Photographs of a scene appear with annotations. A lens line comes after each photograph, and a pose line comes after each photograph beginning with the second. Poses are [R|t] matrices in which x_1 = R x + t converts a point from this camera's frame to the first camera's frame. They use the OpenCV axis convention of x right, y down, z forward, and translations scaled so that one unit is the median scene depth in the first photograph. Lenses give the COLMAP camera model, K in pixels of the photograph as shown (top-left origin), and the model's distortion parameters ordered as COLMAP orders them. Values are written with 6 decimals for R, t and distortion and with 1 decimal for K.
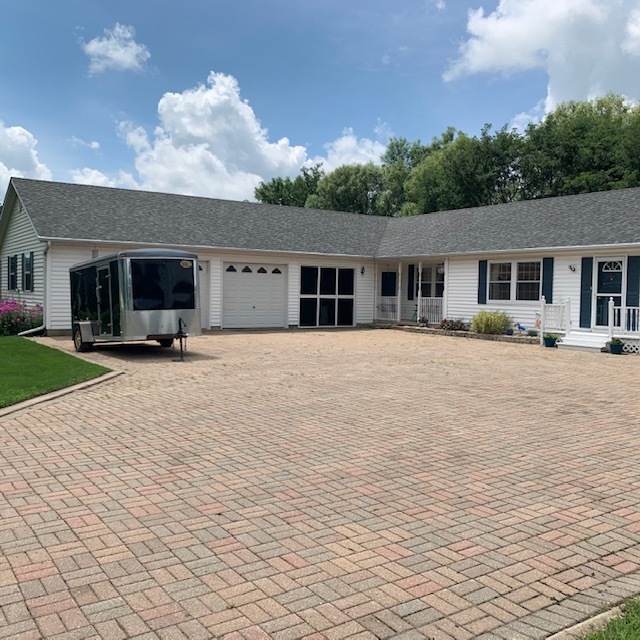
lens RADIAL K [[644.3, 0, 323.5], [0, 644.3, 321.5], [0, 0, 1]] dist [0.021306, 0.000000]
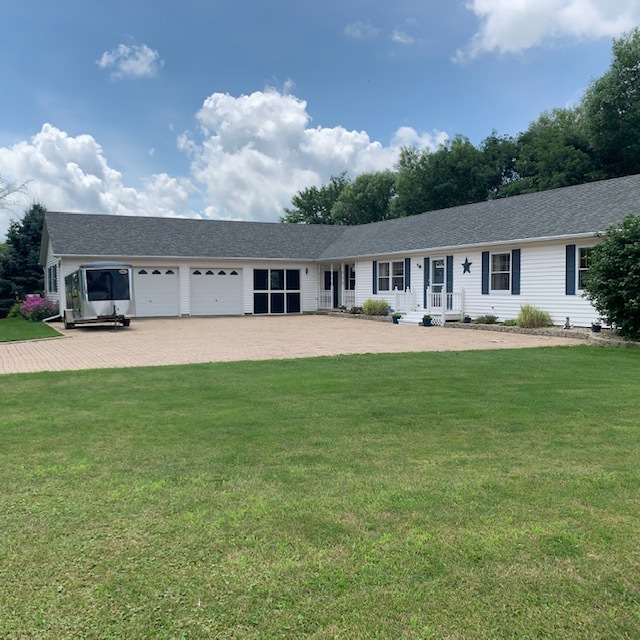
lens RADIAL K [[644.3, 0, 318.2], [0, 644.3, 321.3], [0, 0, 1]] dist [0.021306, 0.000000]
pose [[0.986647, -0.019815, -0.161664, 0.308809], [0.020843, 0.999772, 0.004665, 0.018886], [0.161534, -0.007972, 0.986835, -0.291660]]
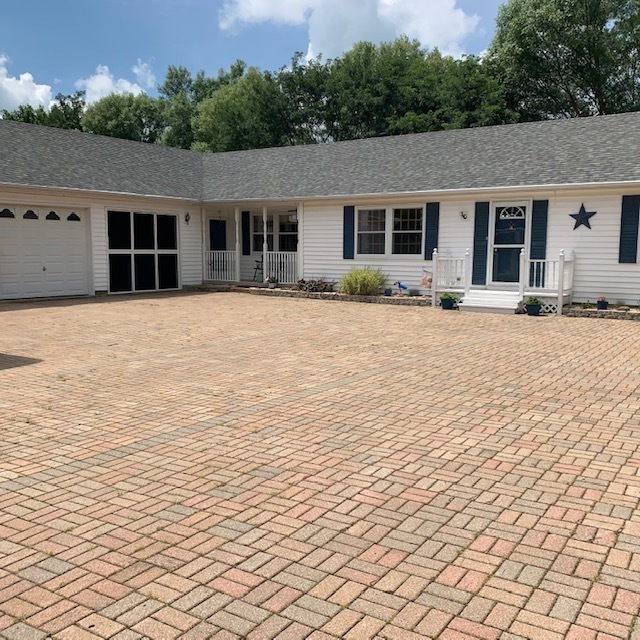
lens RADIAL K [[644.3, 0, 319.5], [0, 644.3, 325.8], [0, 0, 1]] dist [0.021306, 0.000000]
pose [[0.933291, -0.053784, 0.355071, -0.078131], [0.025656, 0.996181, 0.083460, -0.010277], [-0.358203, -0.068783, 0.931107, 0.213771]]
